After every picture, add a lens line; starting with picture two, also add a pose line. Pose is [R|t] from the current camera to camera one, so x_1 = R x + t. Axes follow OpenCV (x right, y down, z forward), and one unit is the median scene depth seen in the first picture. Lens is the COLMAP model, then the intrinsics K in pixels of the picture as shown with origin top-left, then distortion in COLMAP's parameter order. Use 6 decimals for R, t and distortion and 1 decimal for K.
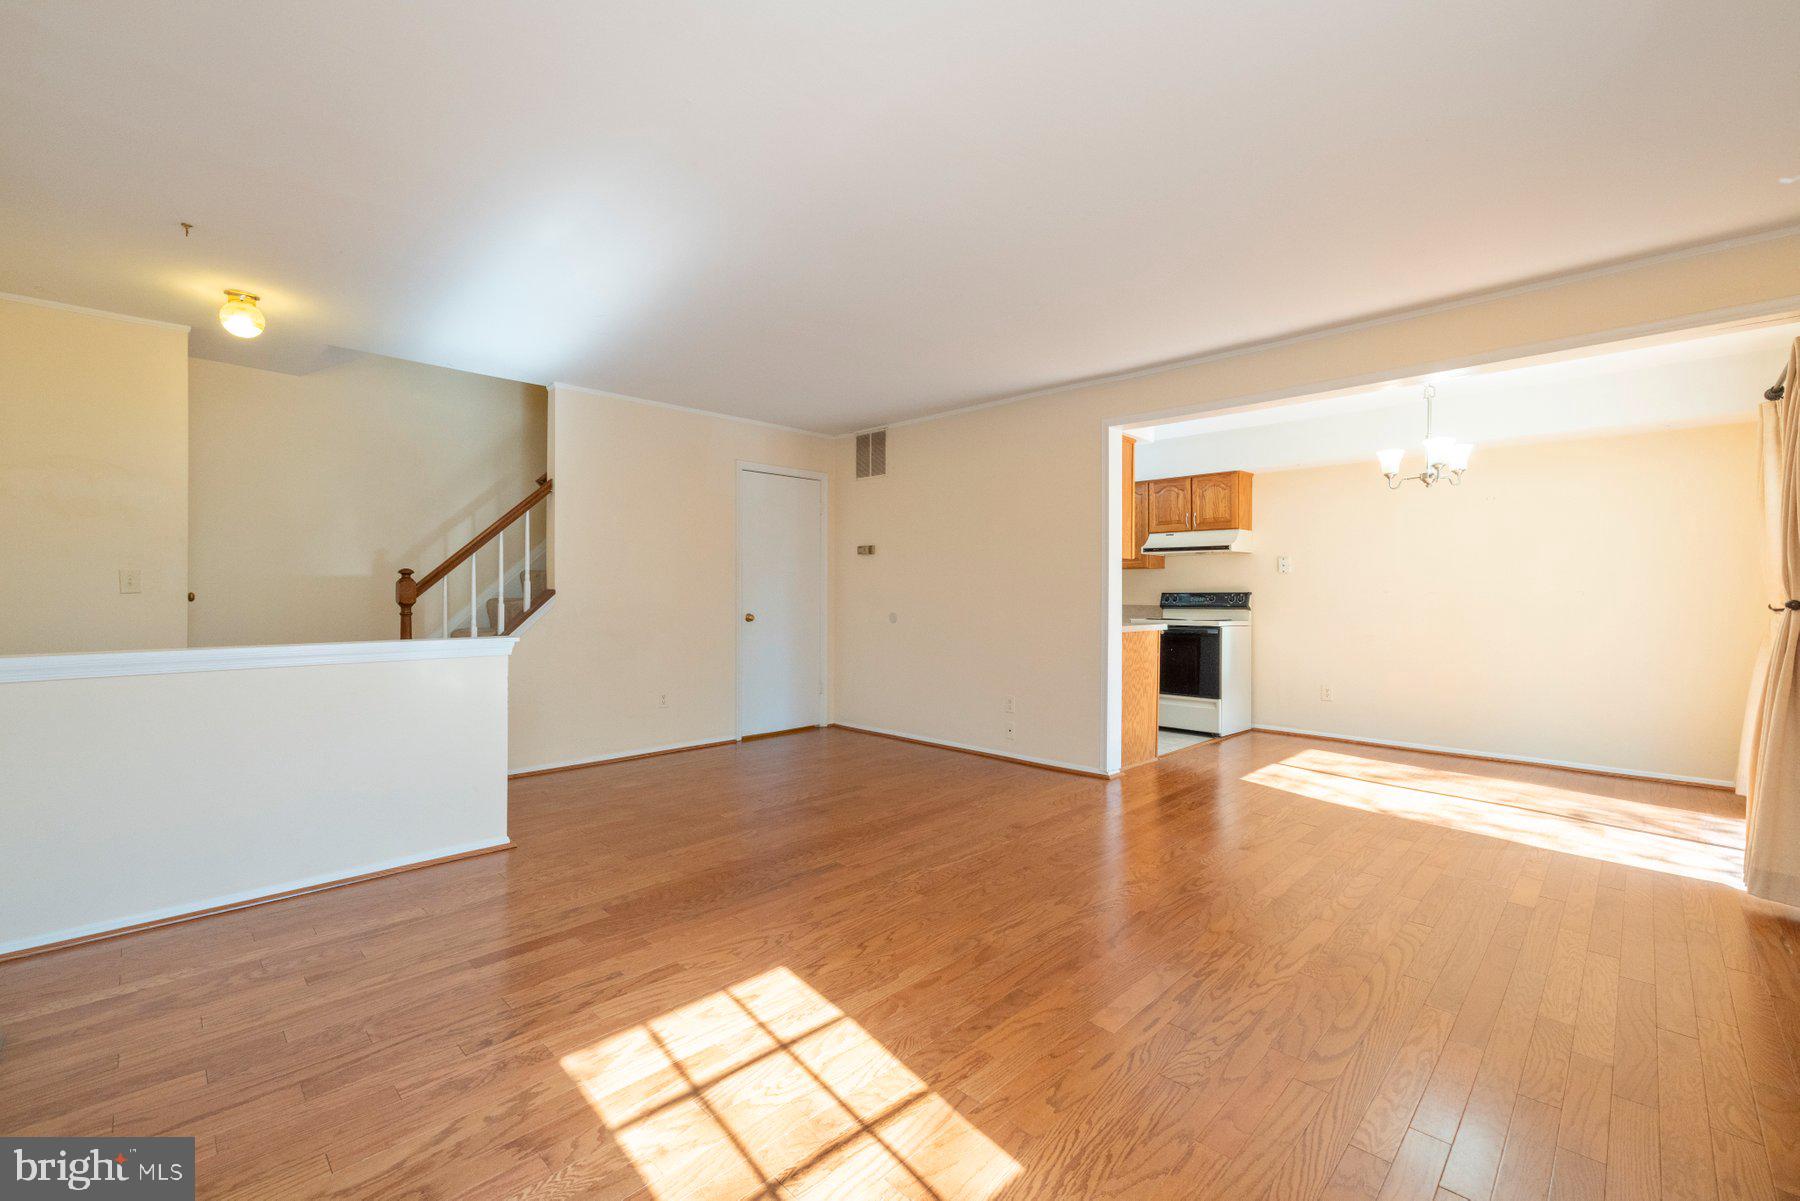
lens RADIAL K [[754.4, 0, 897.3], [0, 754.4, 614.3], [0, 0, 1]] dist [0.002482, -0.000348]
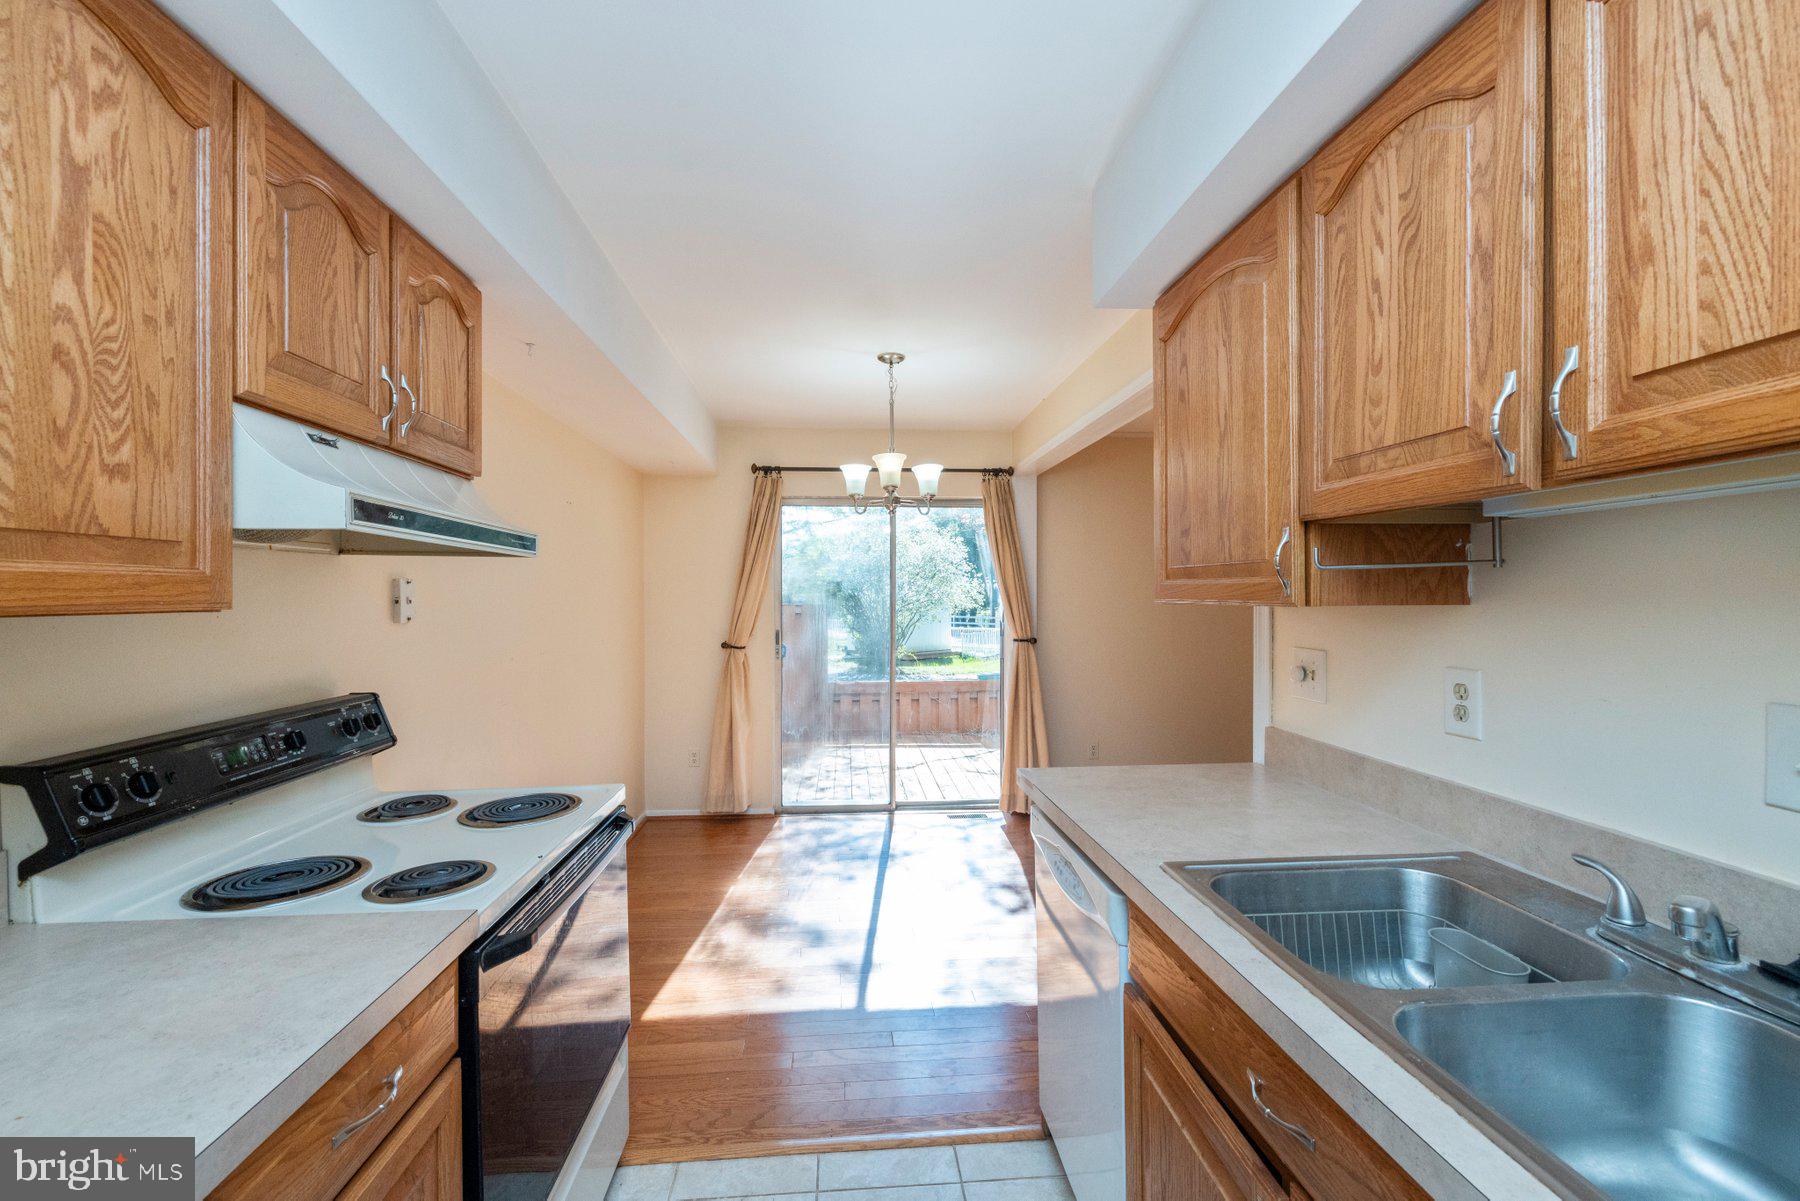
lens RADIAL K [[754.4, 0, 896.5], [0, 754.4, 597.3], [0, 0, 1]] dist [0.002482, -0.000348]
pose [[-0.759604, -0.005099, 0.650366, 0.176448], [0.017273, 0.999458, 0.028010, -0.100047], [-0.650157, 0.032510, -0.759104, 1.555162]]
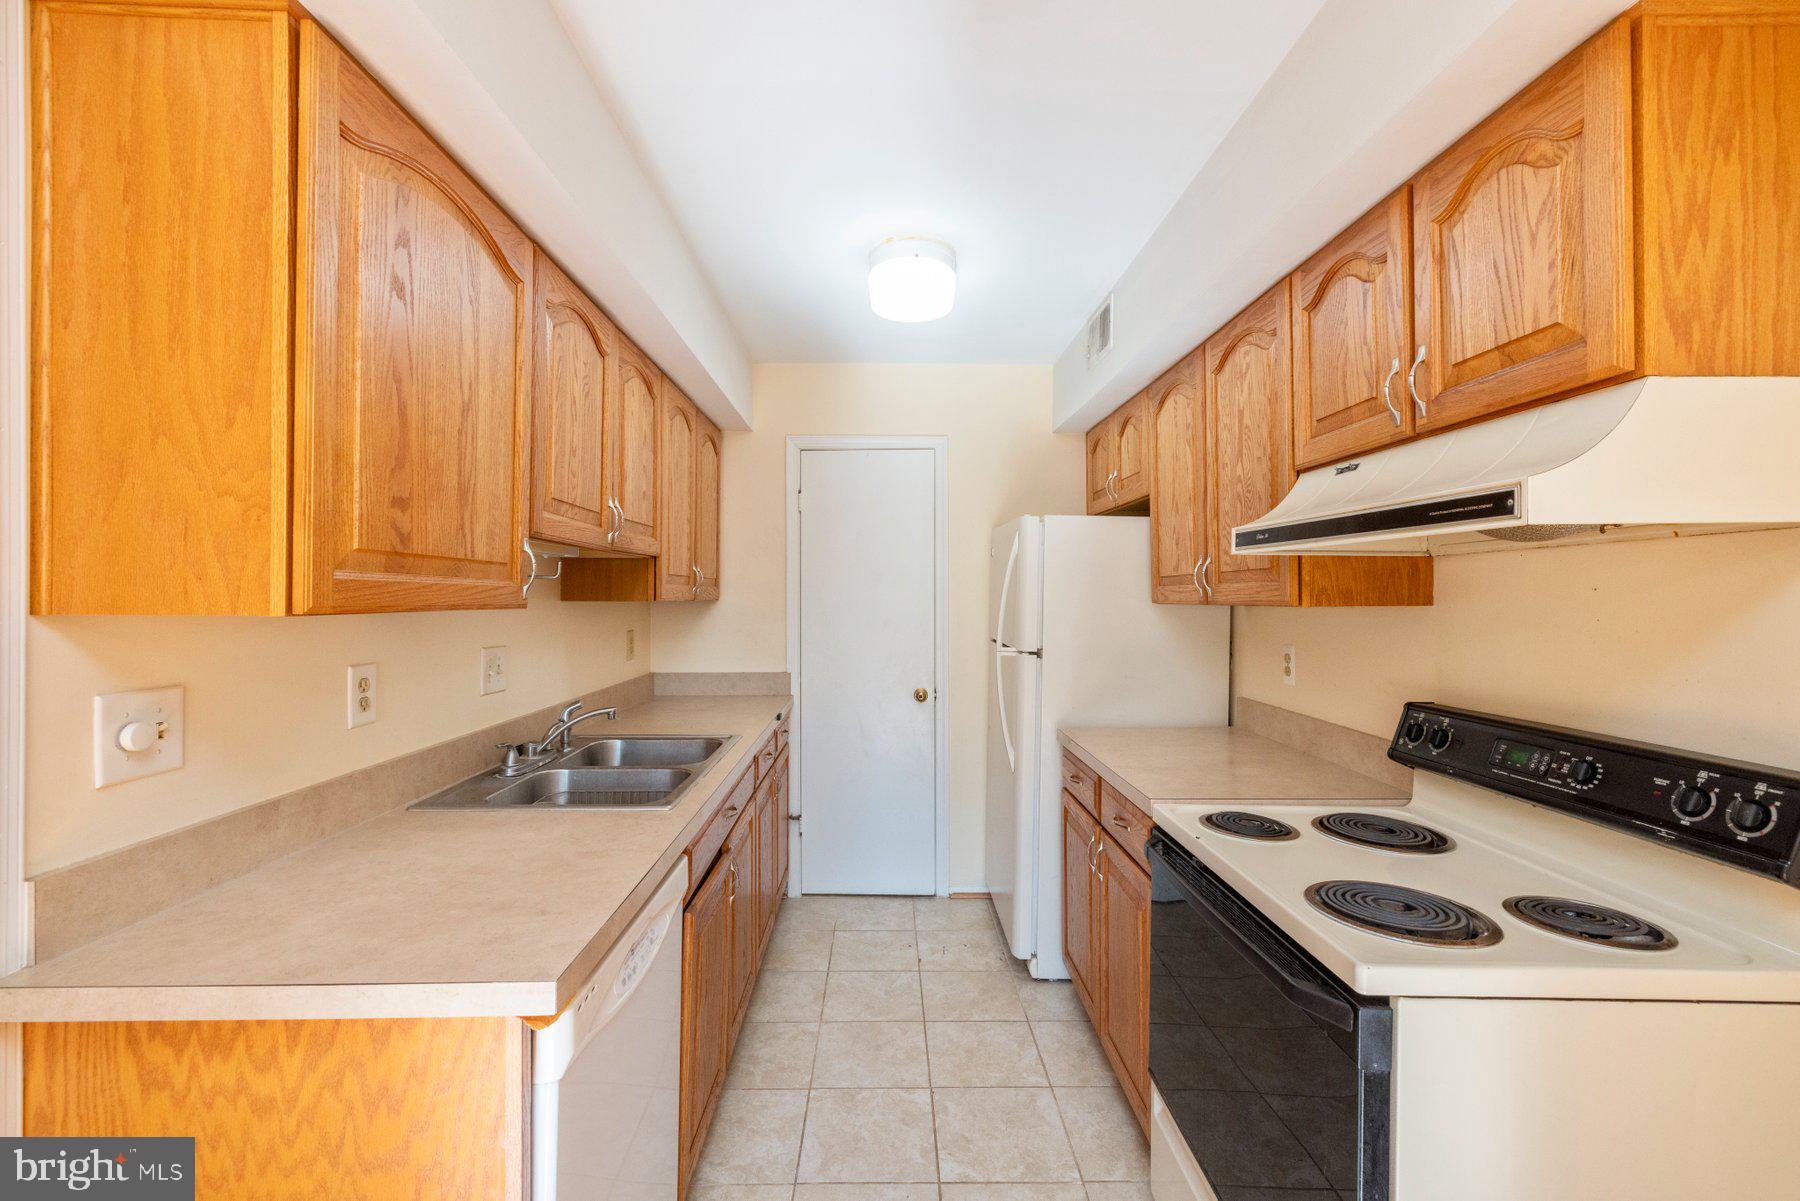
lens RADIAL K [[754.4, 0, 894.2], [0, 754.4, 594.5], [0, 0, 1]] dist [0.002482, -0.000348]
pose [[0.713841, -0.006191, -0.700280, 0.627548], [-0.017513, 0.999490, -0.026689, -0.084647], [0.700089, 0.031316, 0.713369, 1.081607]]
